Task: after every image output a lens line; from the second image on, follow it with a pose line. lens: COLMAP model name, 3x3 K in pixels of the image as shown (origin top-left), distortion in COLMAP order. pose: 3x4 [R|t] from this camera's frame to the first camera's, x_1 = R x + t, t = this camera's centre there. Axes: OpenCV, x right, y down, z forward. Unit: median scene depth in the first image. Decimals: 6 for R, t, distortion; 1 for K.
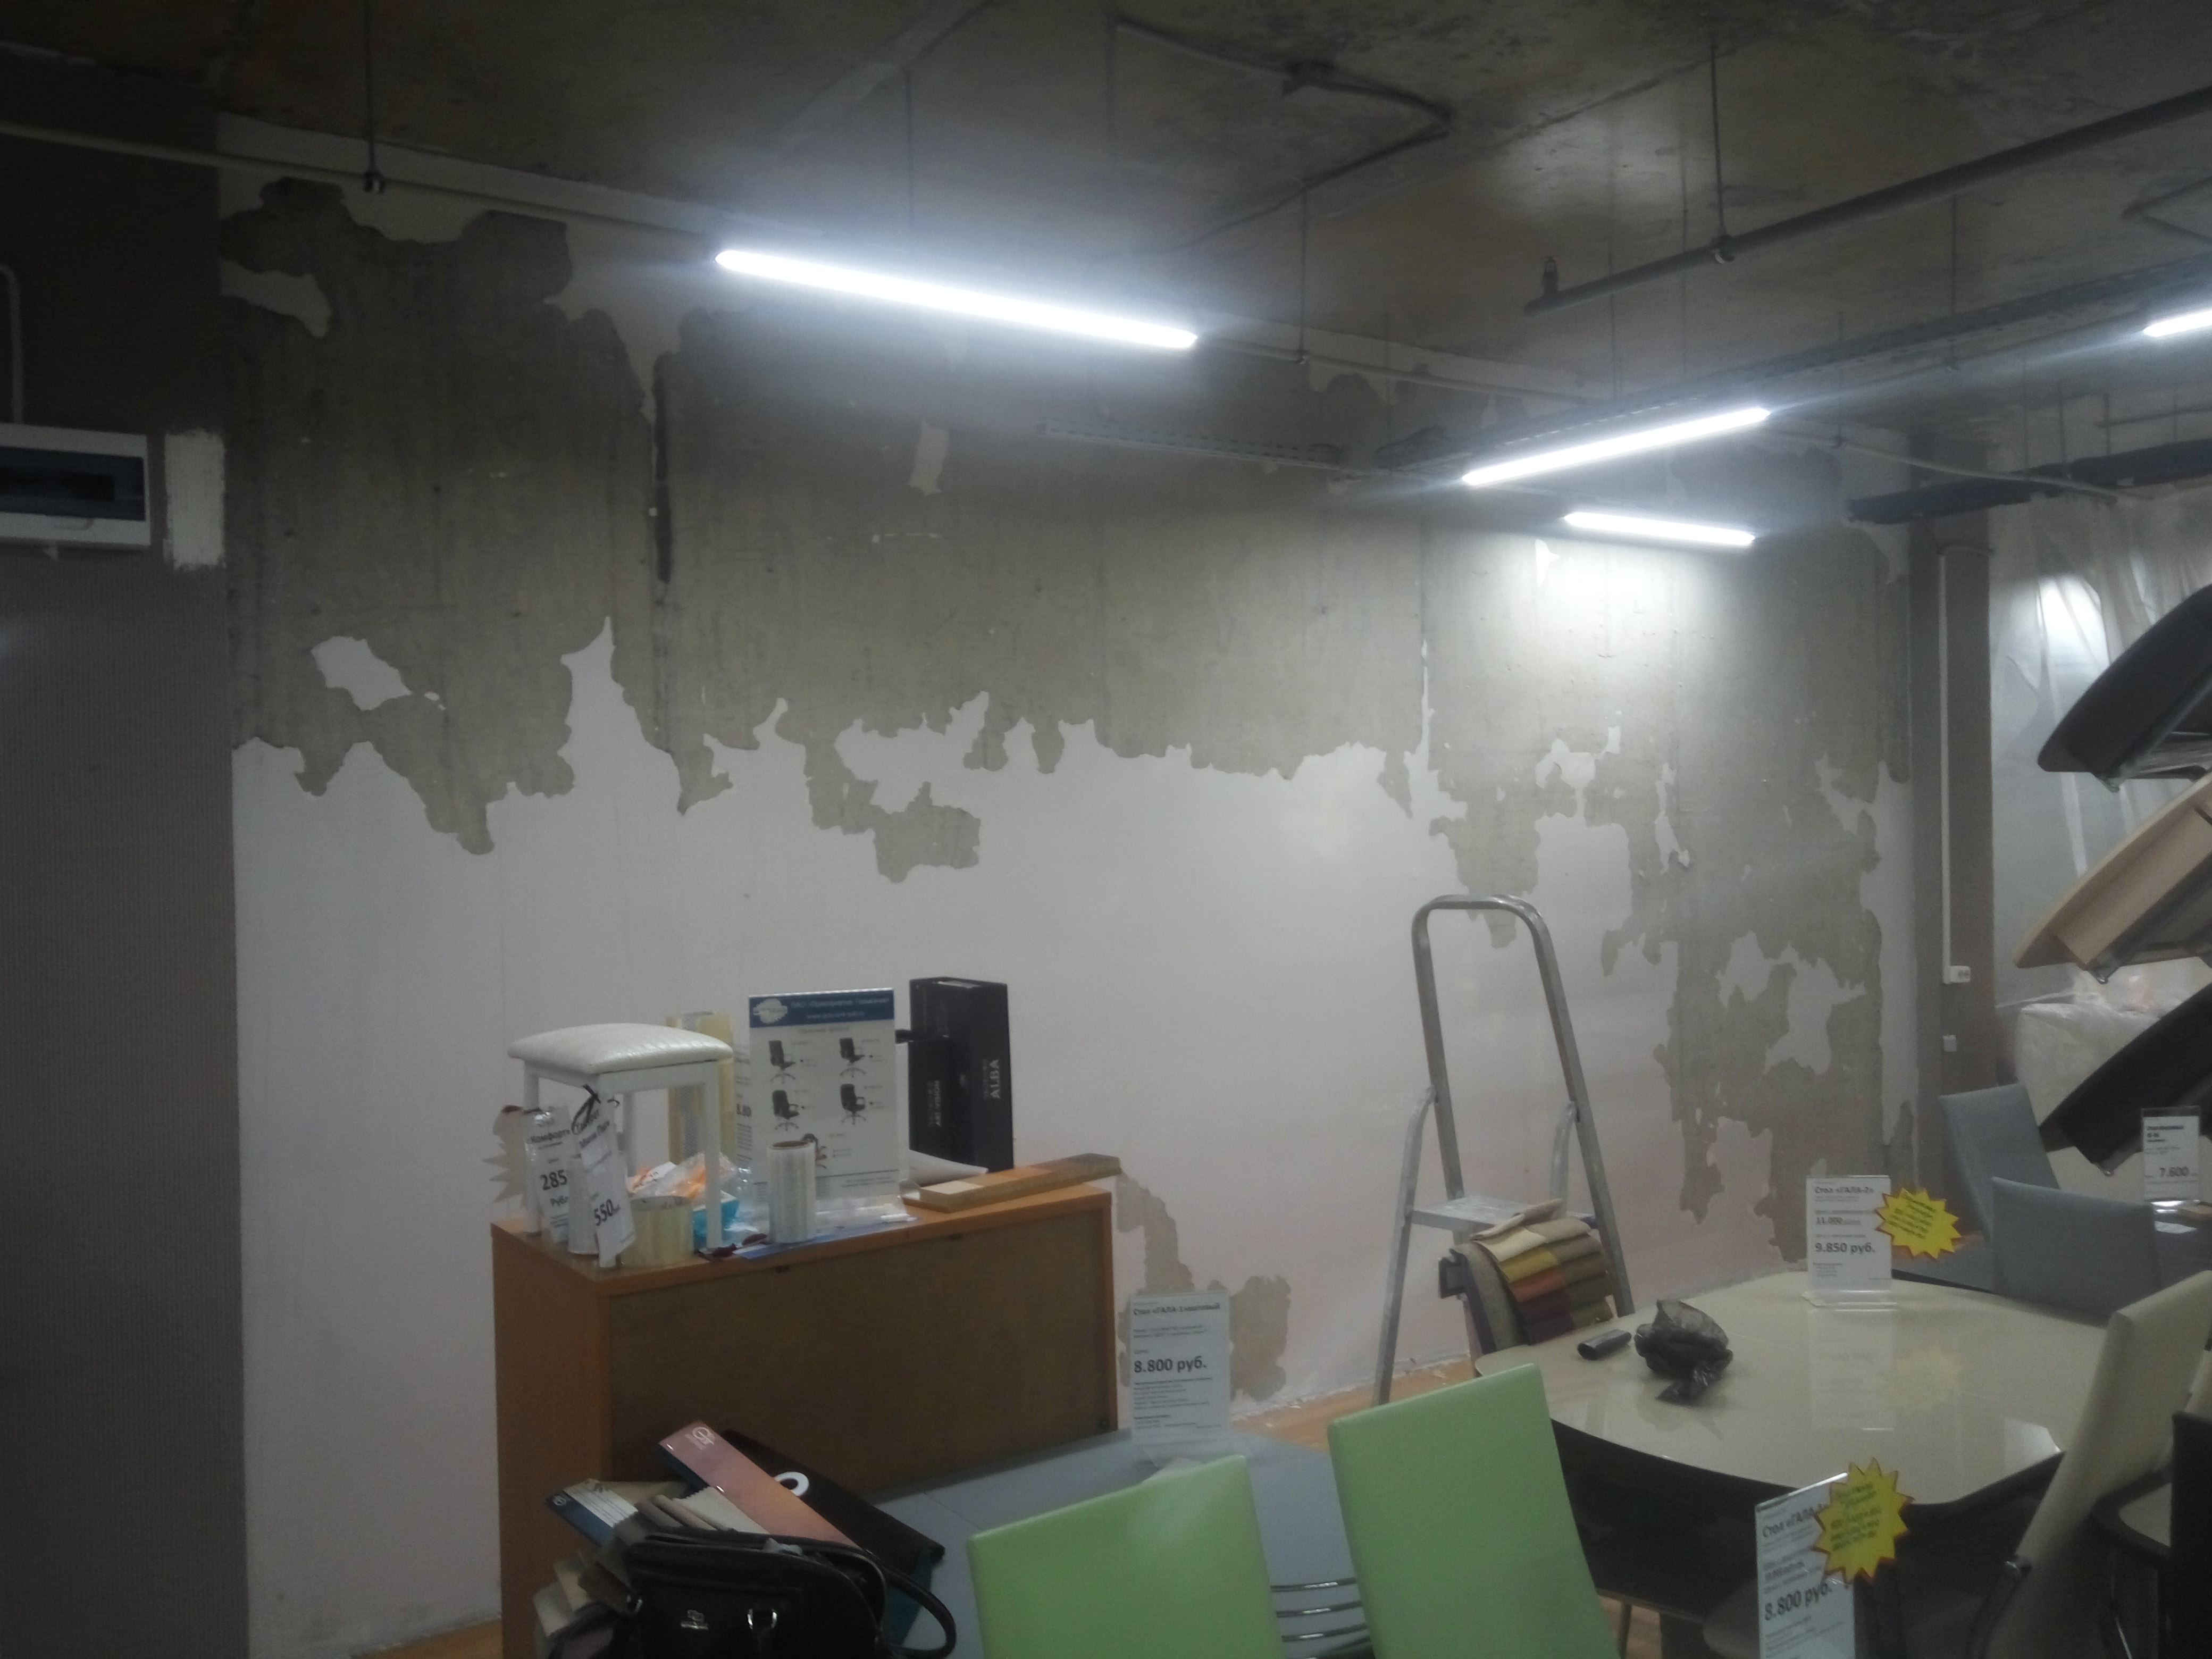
lens RADIAL K [[1780.7, 0, 1106.0], [0, 1780.7, 829.5], [0, 0, 1]] dist [0.156439, -0.237681]
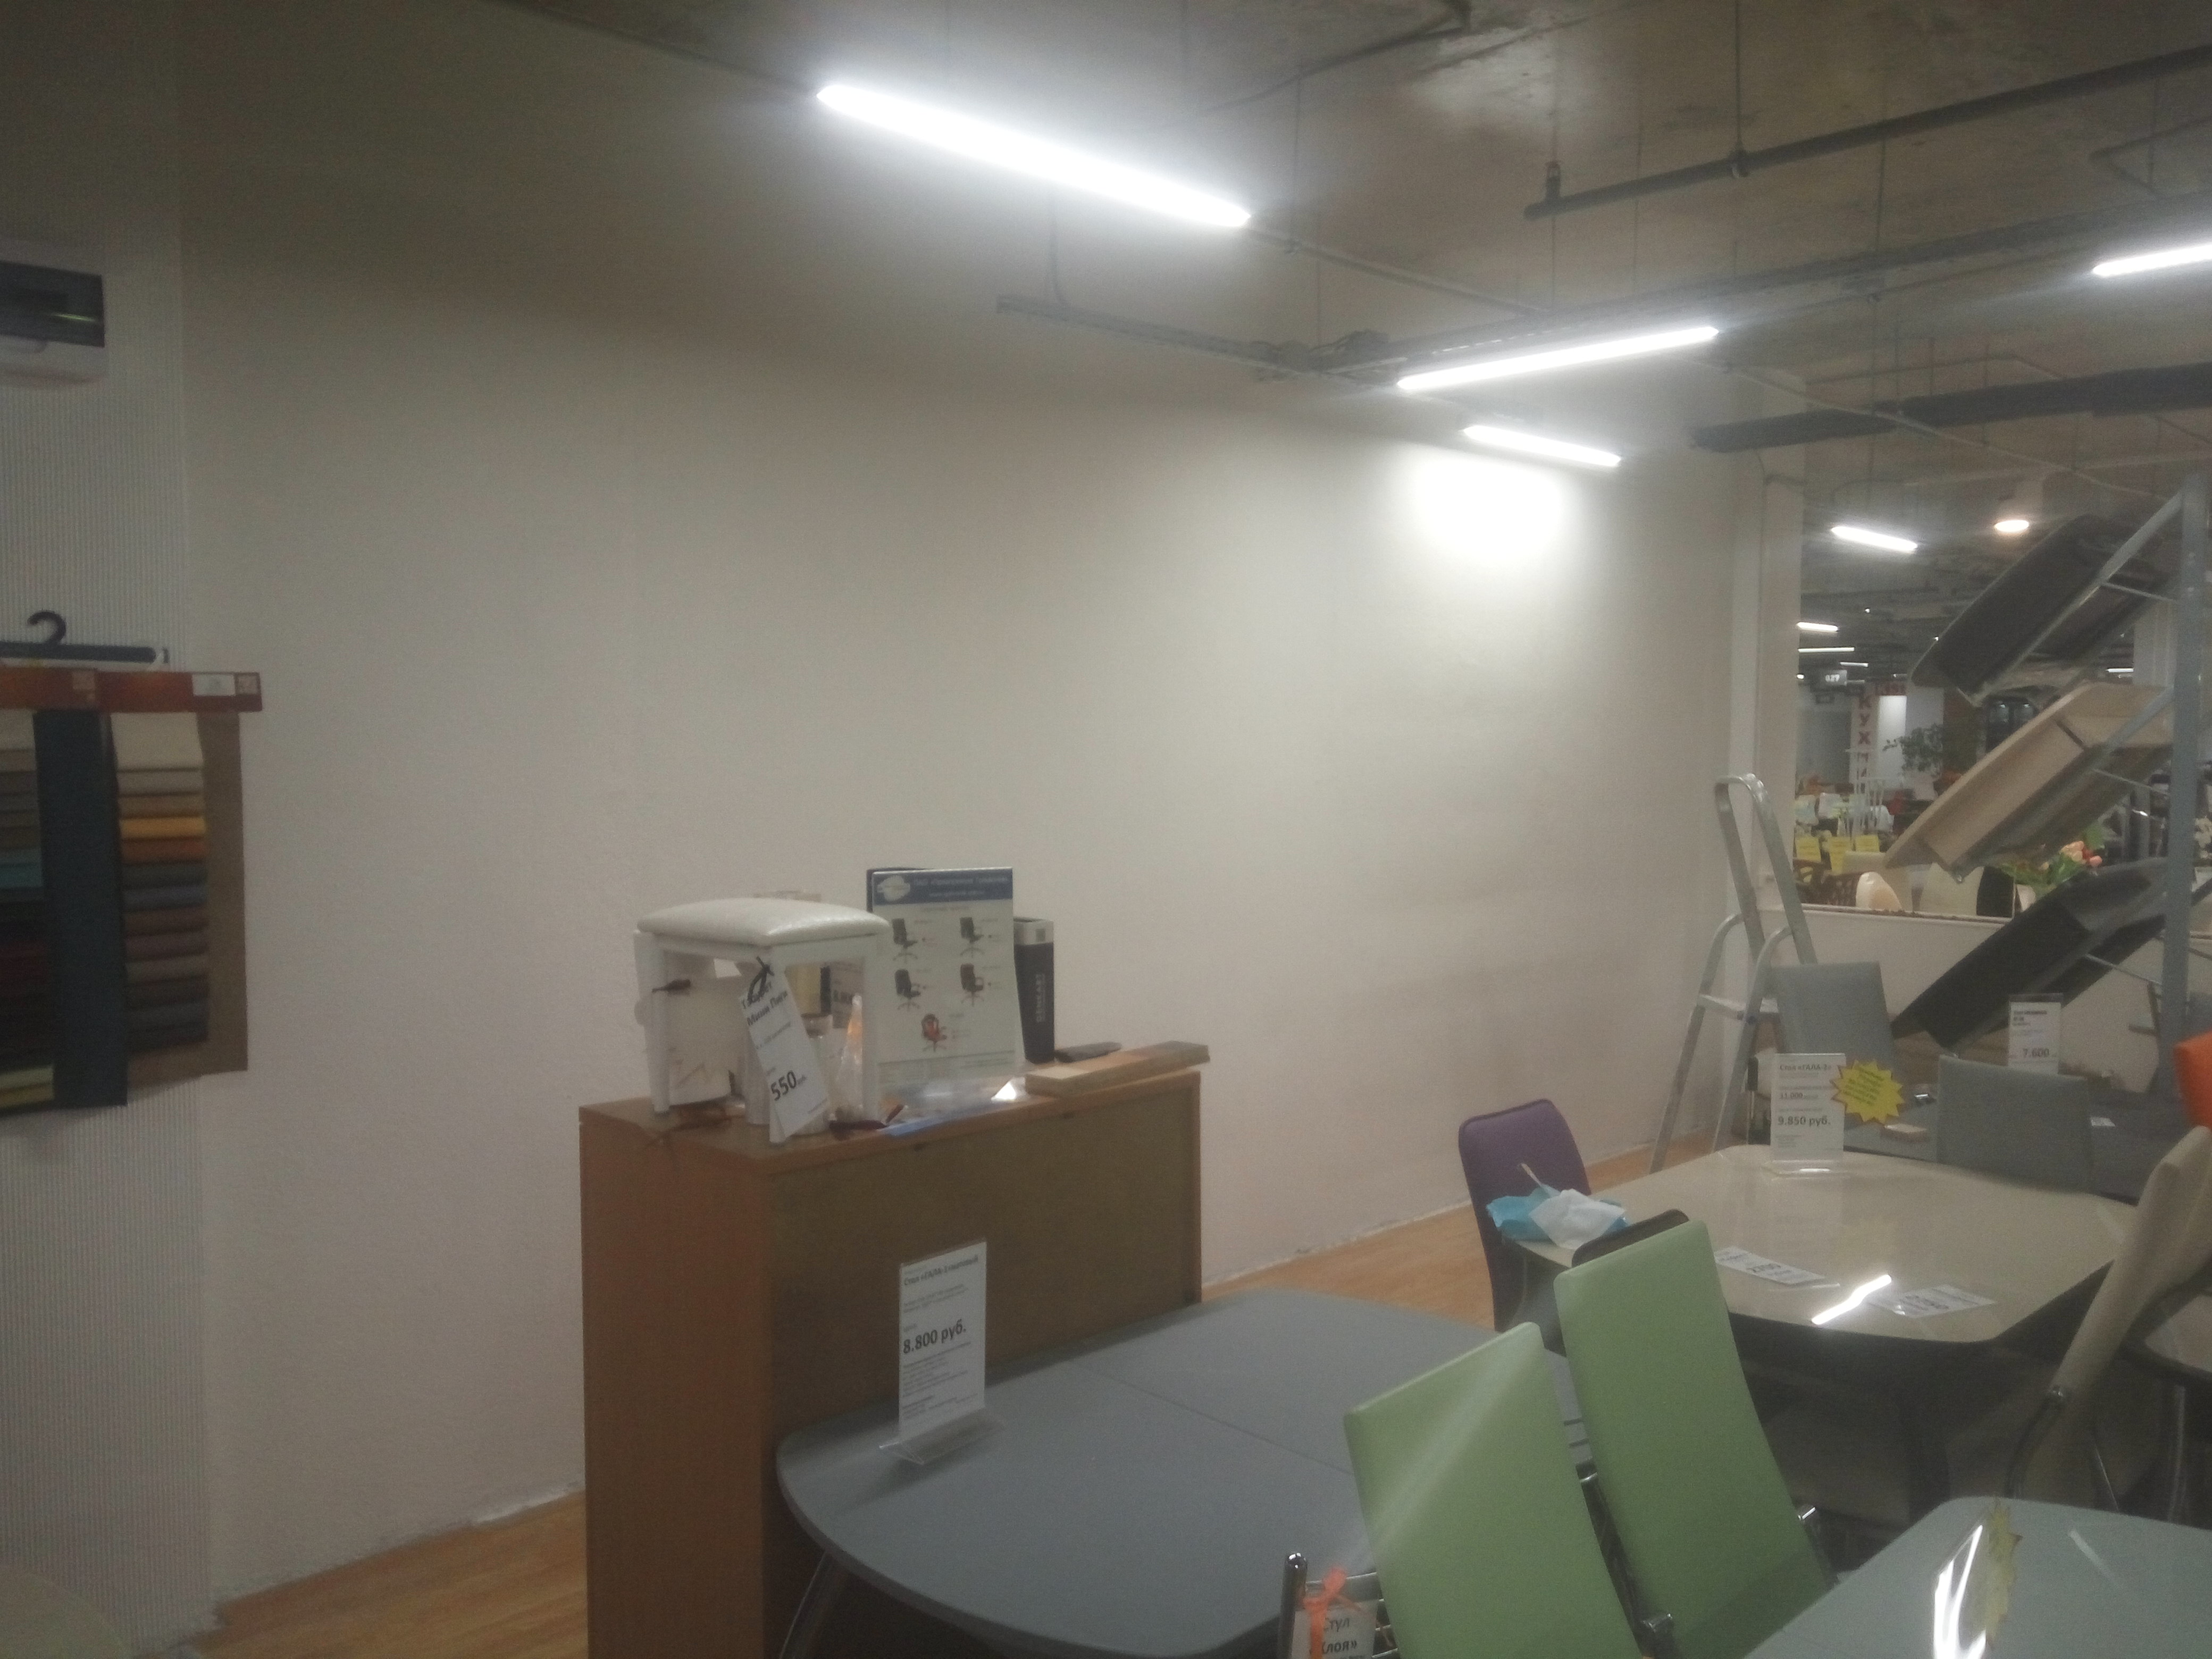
lens RADIAL K [[1780.7, 0, 1106.0], [0, 1780.7, 829.5], [0, 0, 1]] dist [0.156439, -0.237681]
pose [[0.986333, 0.010916, 0.164404, -0.186495], [-0.018577, 0.998808, 0.045133, 0.018623], [-0.163716, -0.047570, 0.985360, 0.022619]]
